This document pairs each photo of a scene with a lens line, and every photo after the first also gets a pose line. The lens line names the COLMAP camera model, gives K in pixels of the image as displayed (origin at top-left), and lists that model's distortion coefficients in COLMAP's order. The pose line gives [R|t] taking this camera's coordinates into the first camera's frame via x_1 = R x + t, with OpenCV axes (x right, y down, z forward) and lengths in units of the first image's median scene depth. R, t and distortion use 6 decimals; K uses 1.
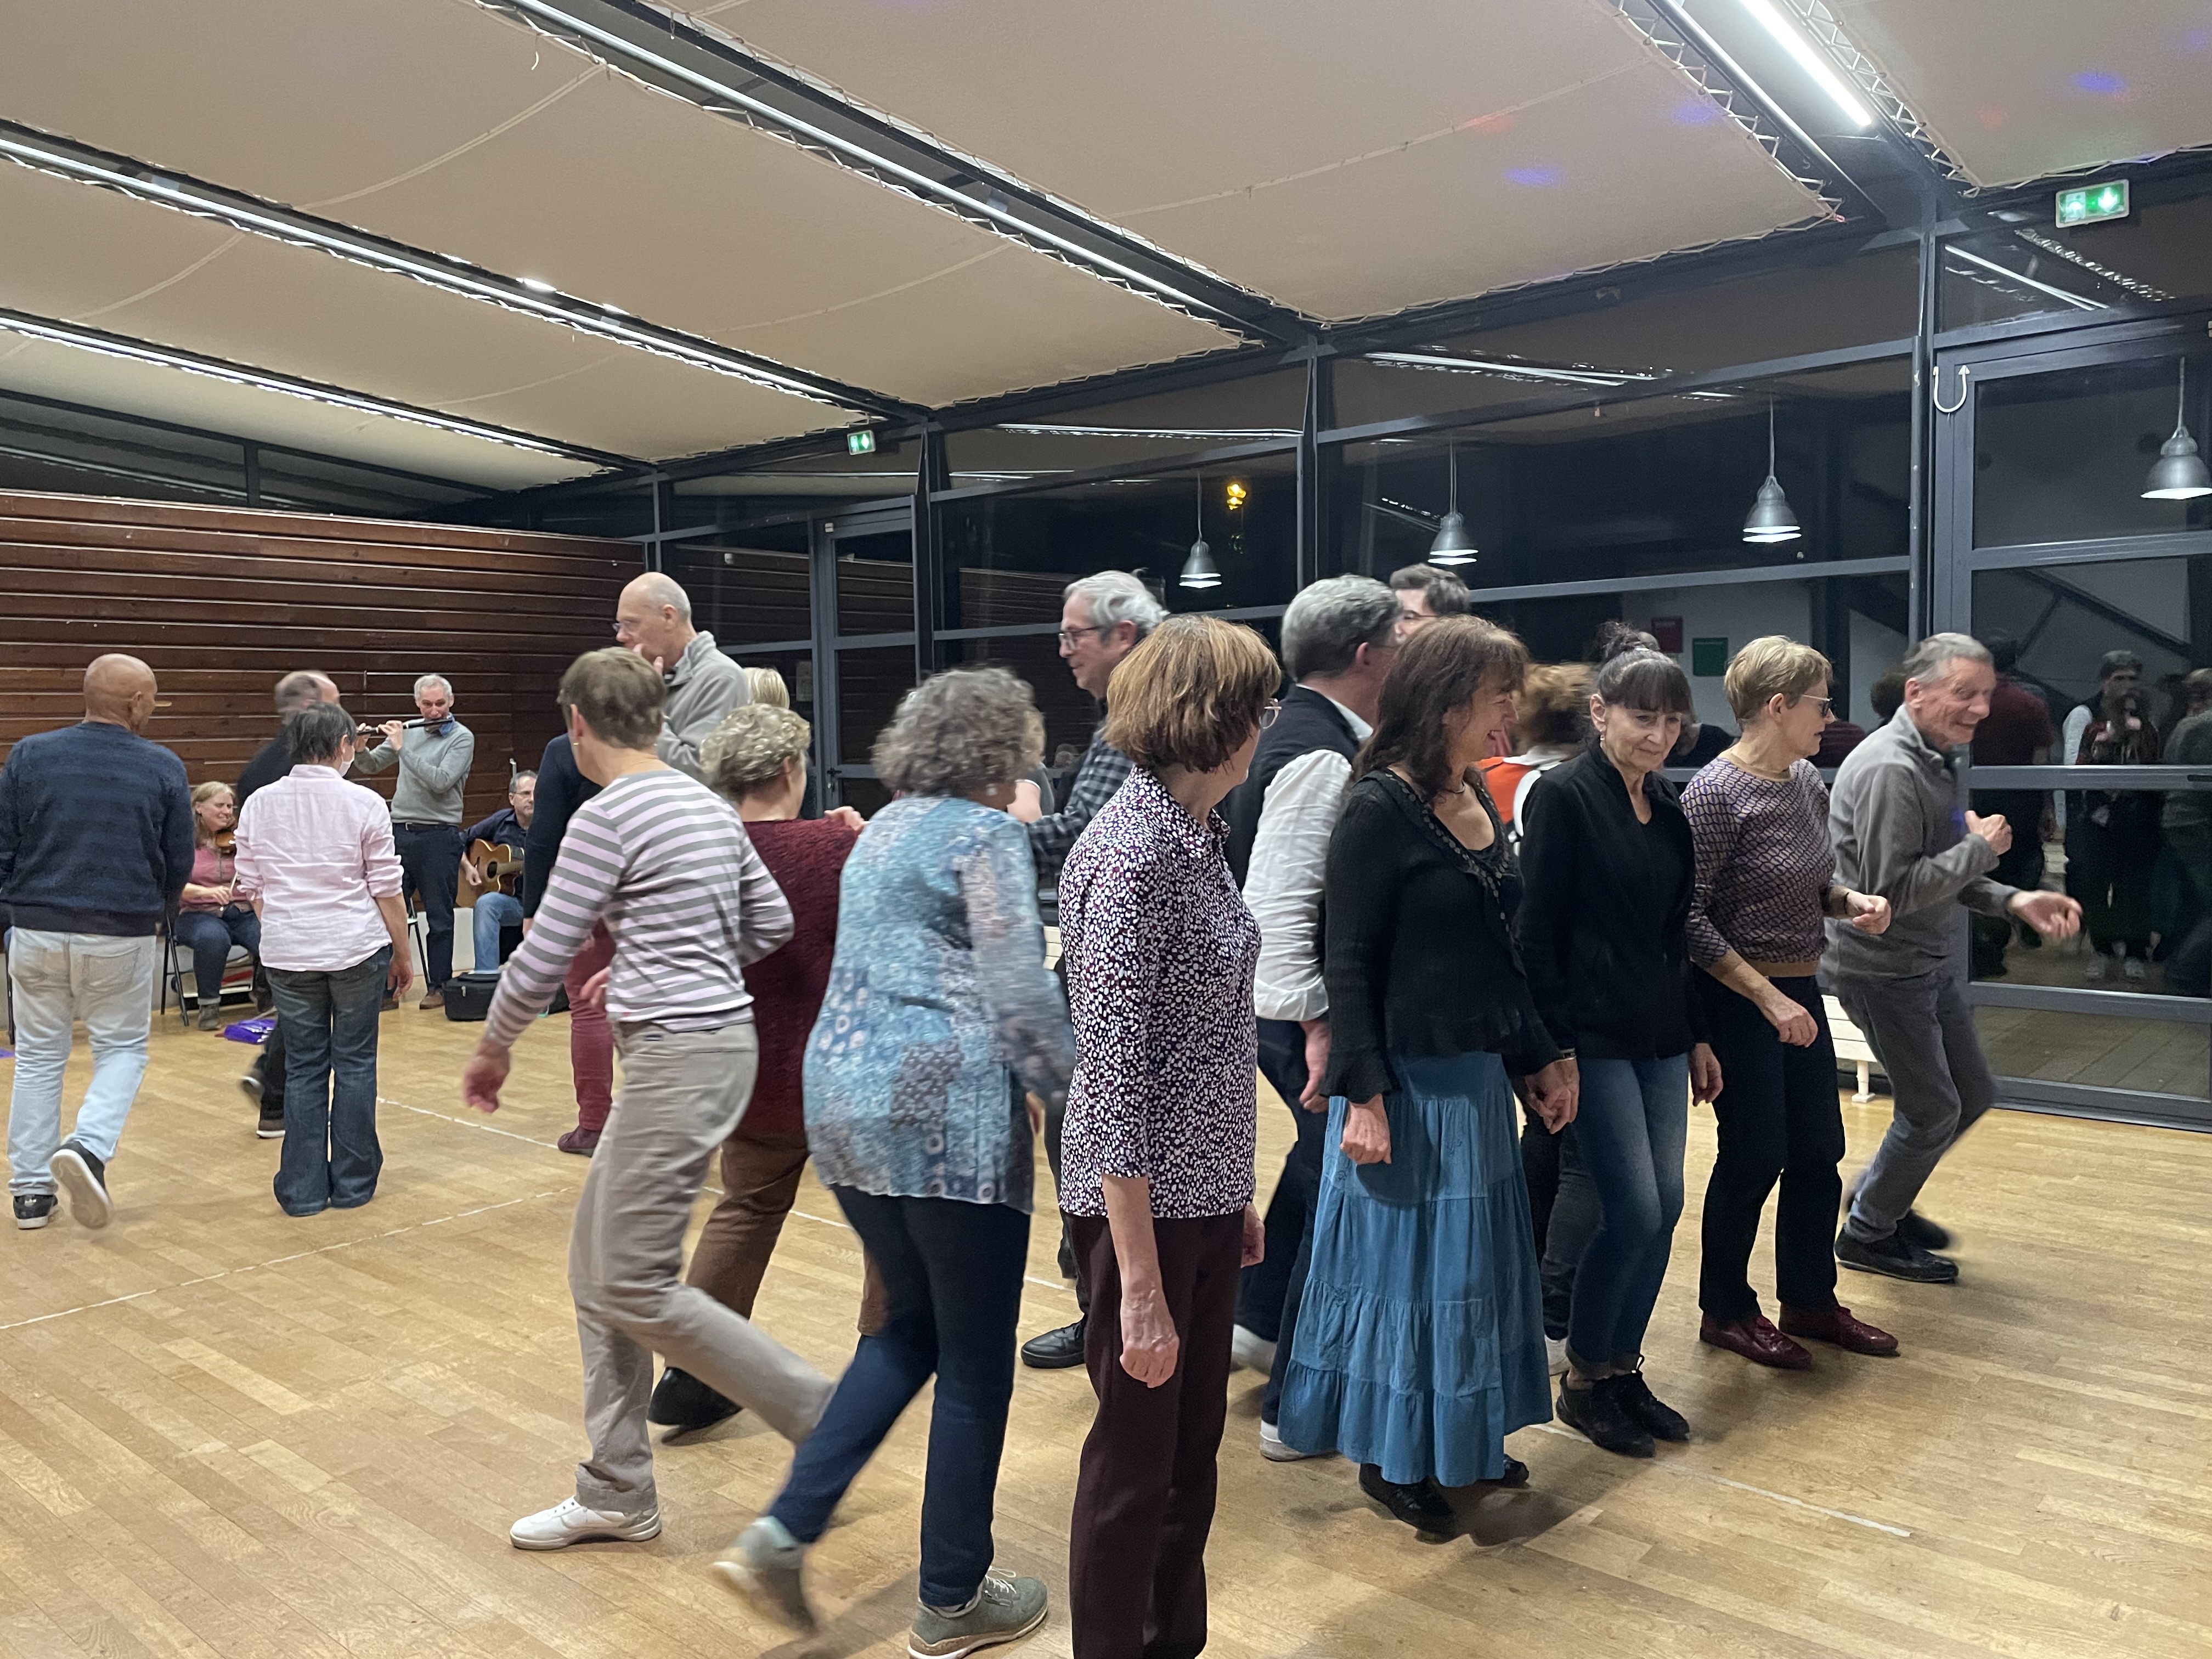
lens RADIAL K [[1685.7, 0, 1114.8], [0, 1685.7, 817.9], [0, 0, 1]] dist [0.086213, -0.118158]
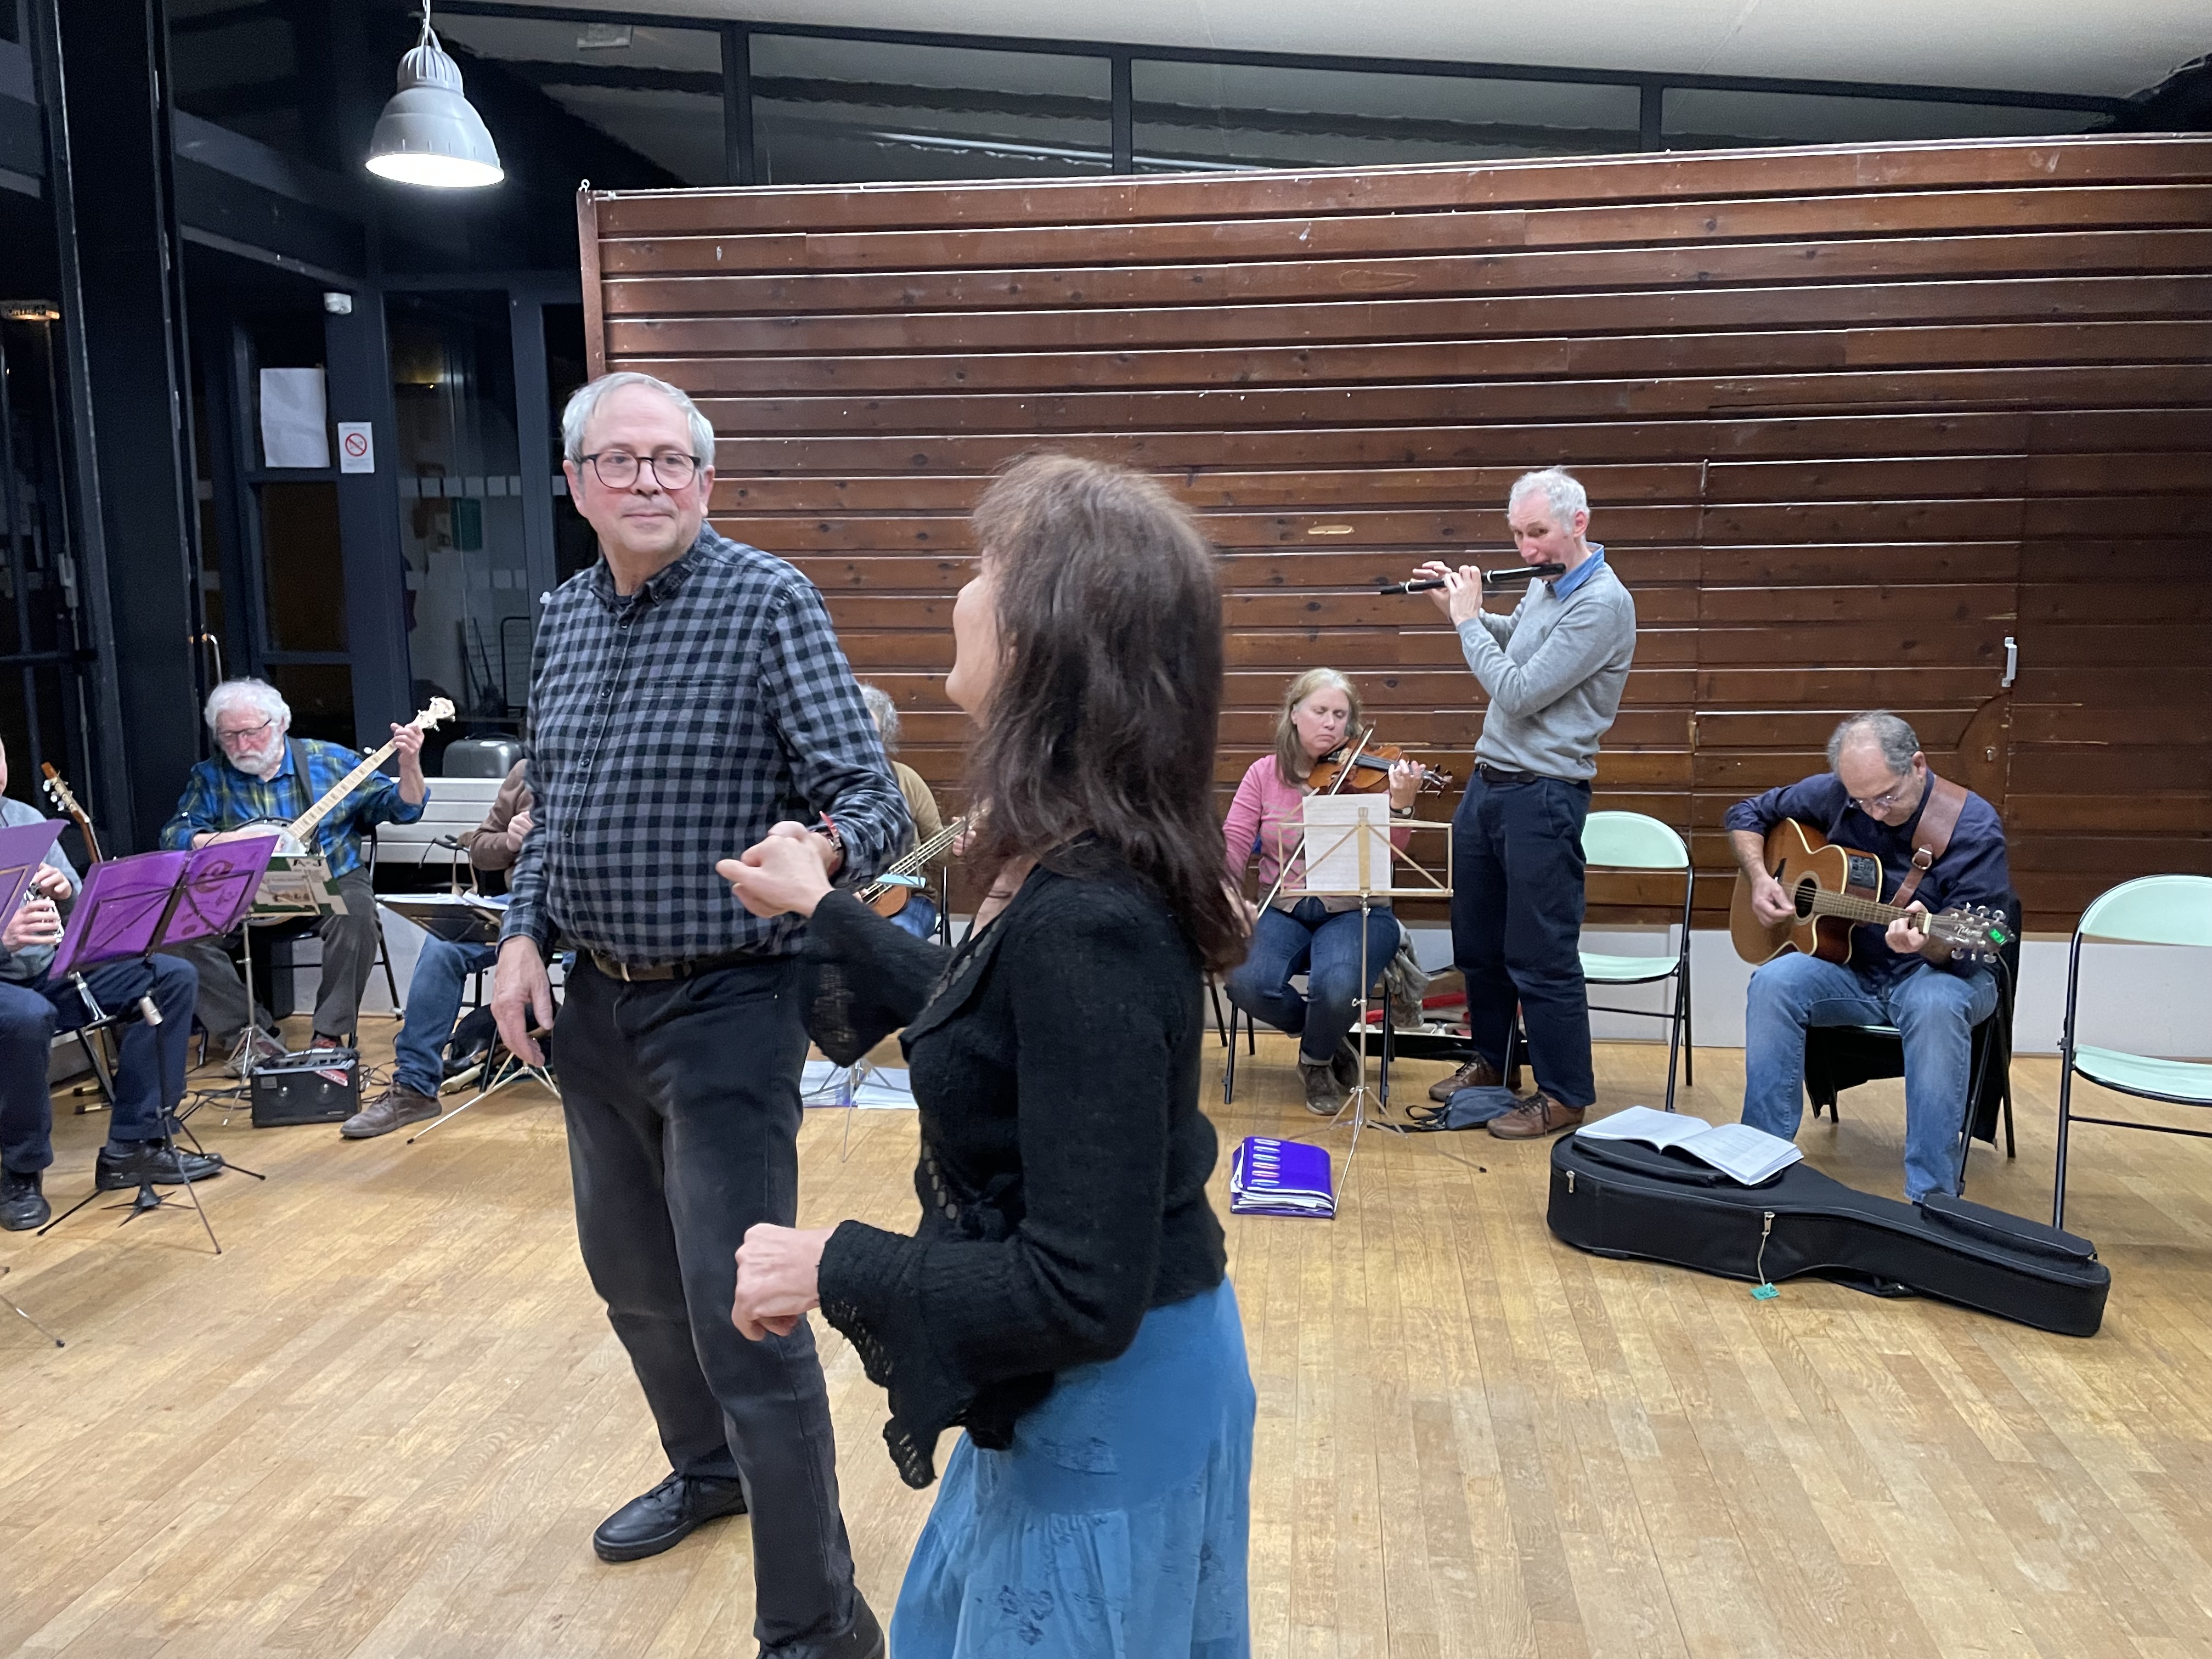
lens RADIAL K [[1685.7, 0, 1114.8], [0, 1685.7, 817.9], [0, 0, 1]] dist [0.086213, -0.118158]
pose [[0.559595, 0.128509, -0.818742, -0.116660], [-0.046678, 0.991224, 0.123678, -0.038208], [0.827451, -0.030992, 0.560683, 0.625059]]
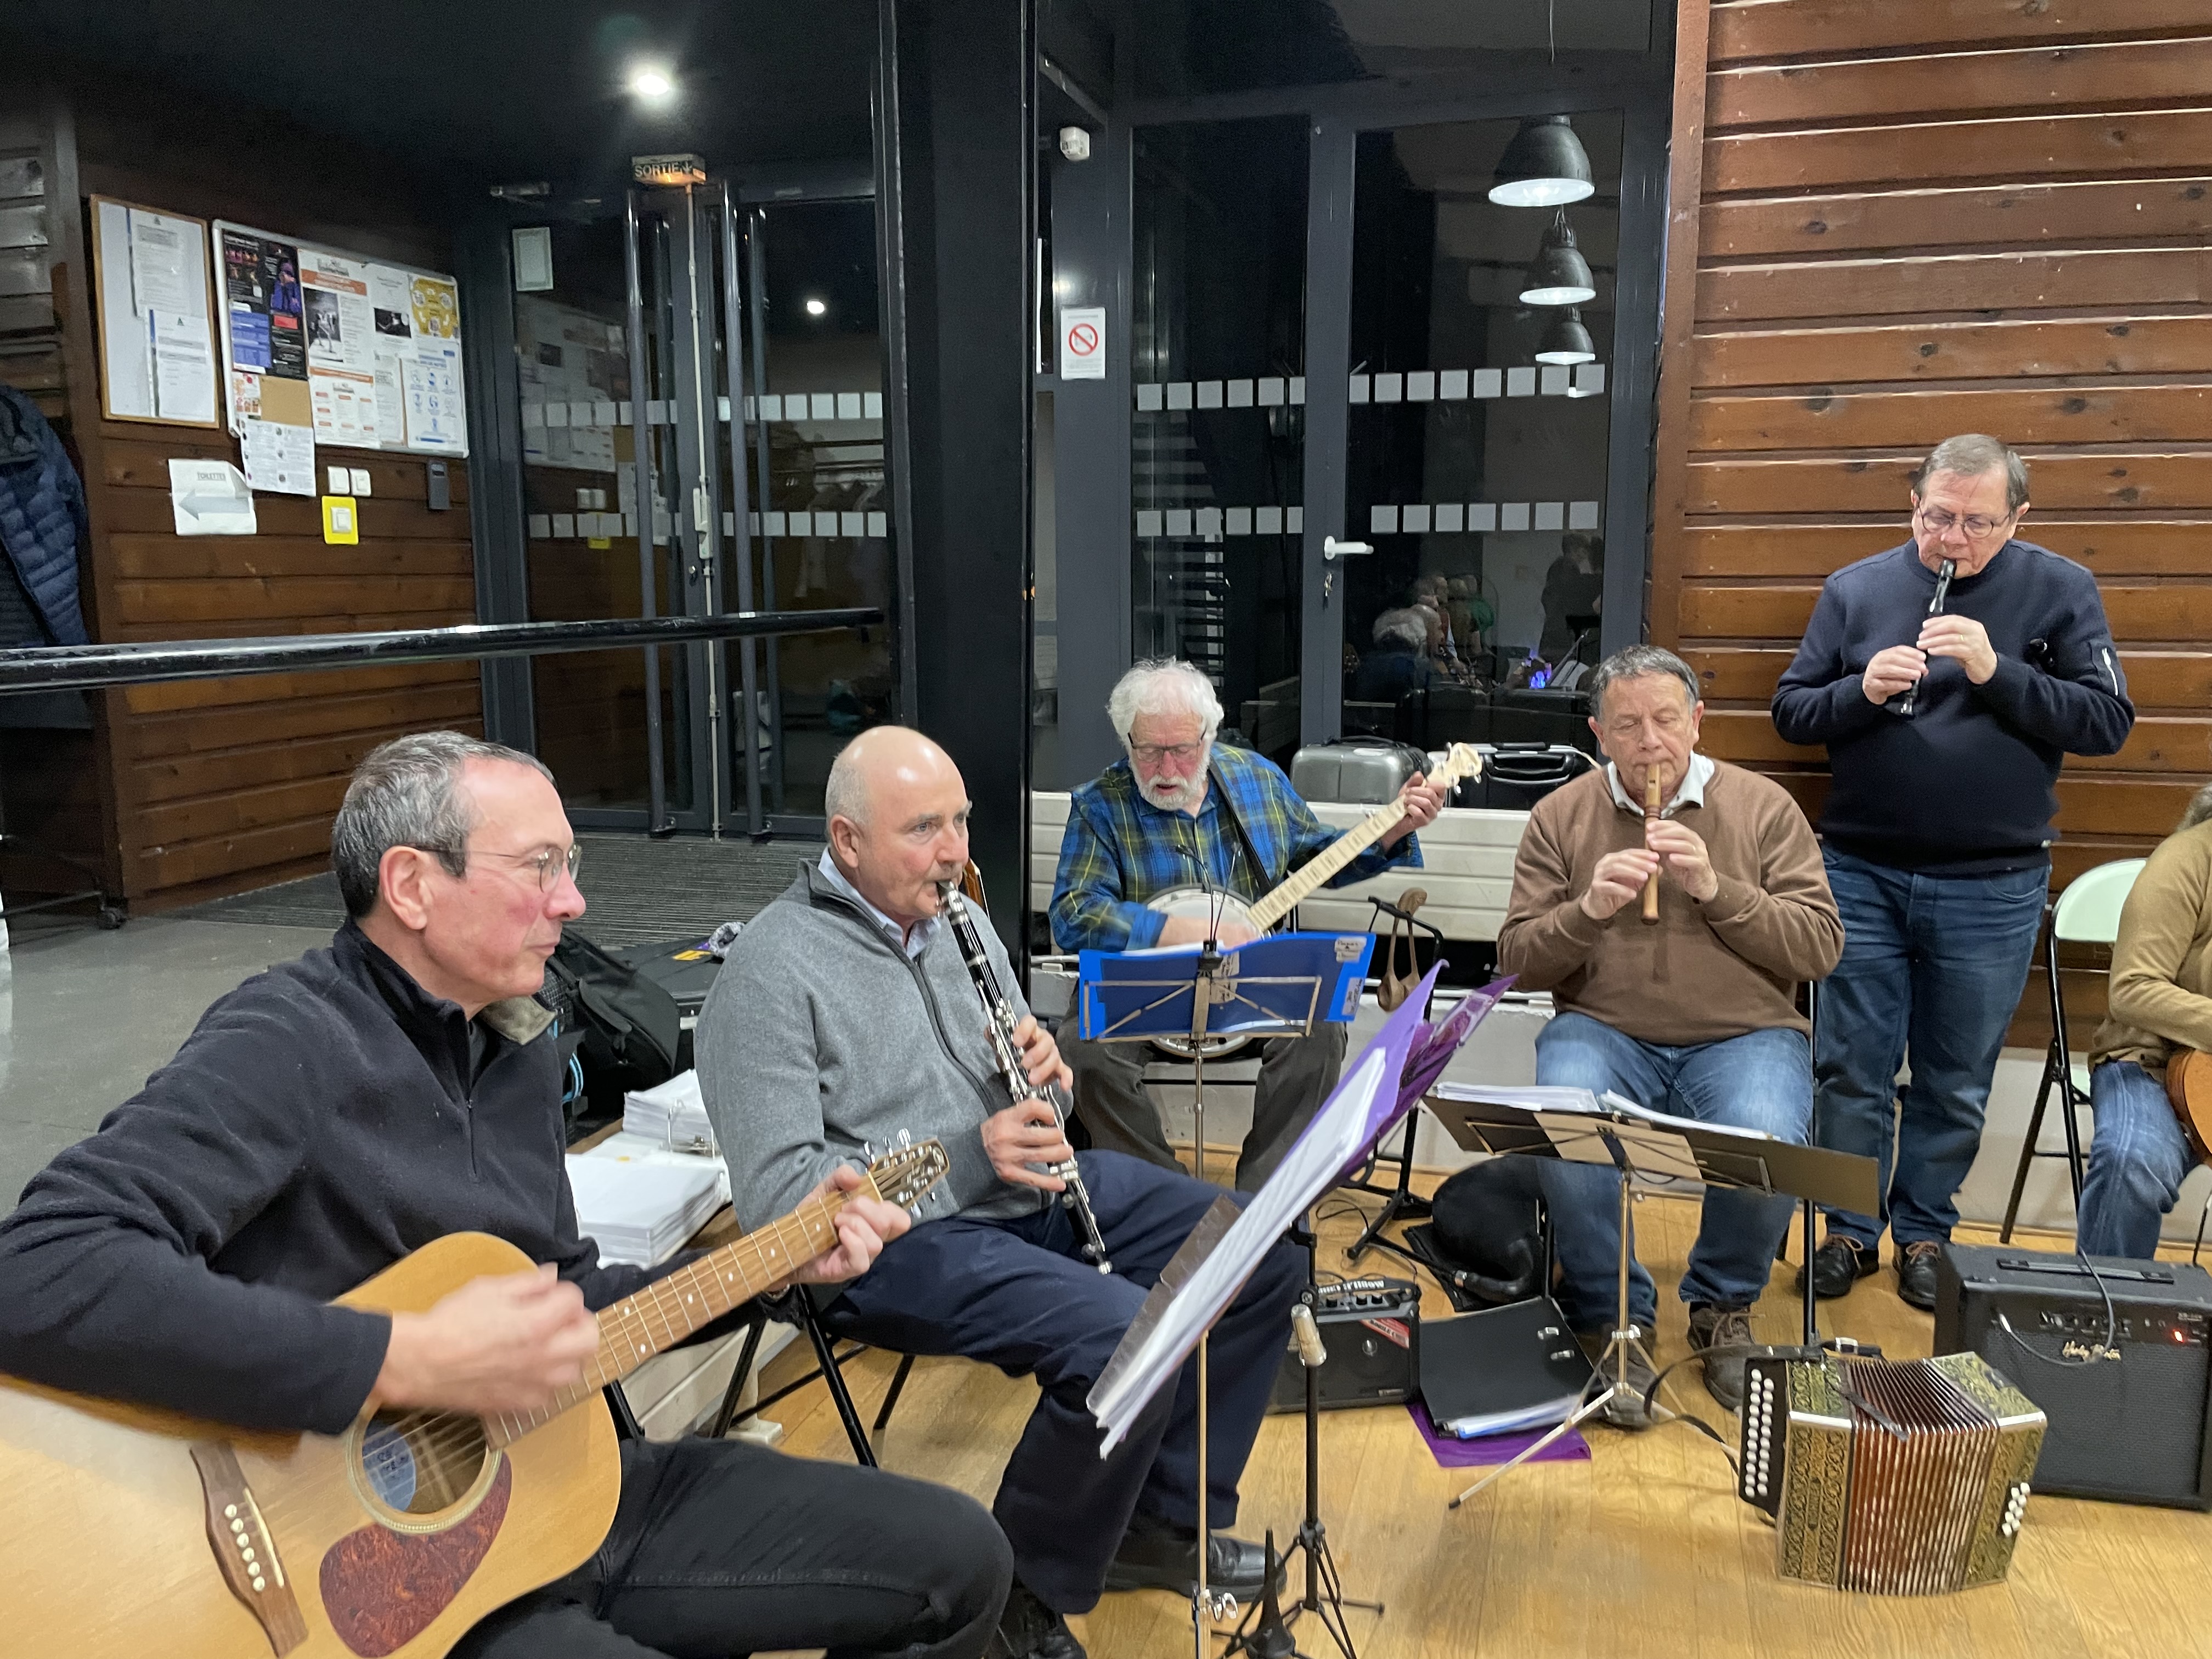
lens RADIAL K [[1685.7, 0, 1114.8], [0, 1685.7, 817.9], [0, 0, 1]] dist [0.086213, -0.118158]
pose [[0.418129, 0.152257, -0.895537, -0.436896], [-0.048962, 0.988197, 0.145151, -0.017232], [0.907067, -0.016845, 0.420648, 0.542697]]
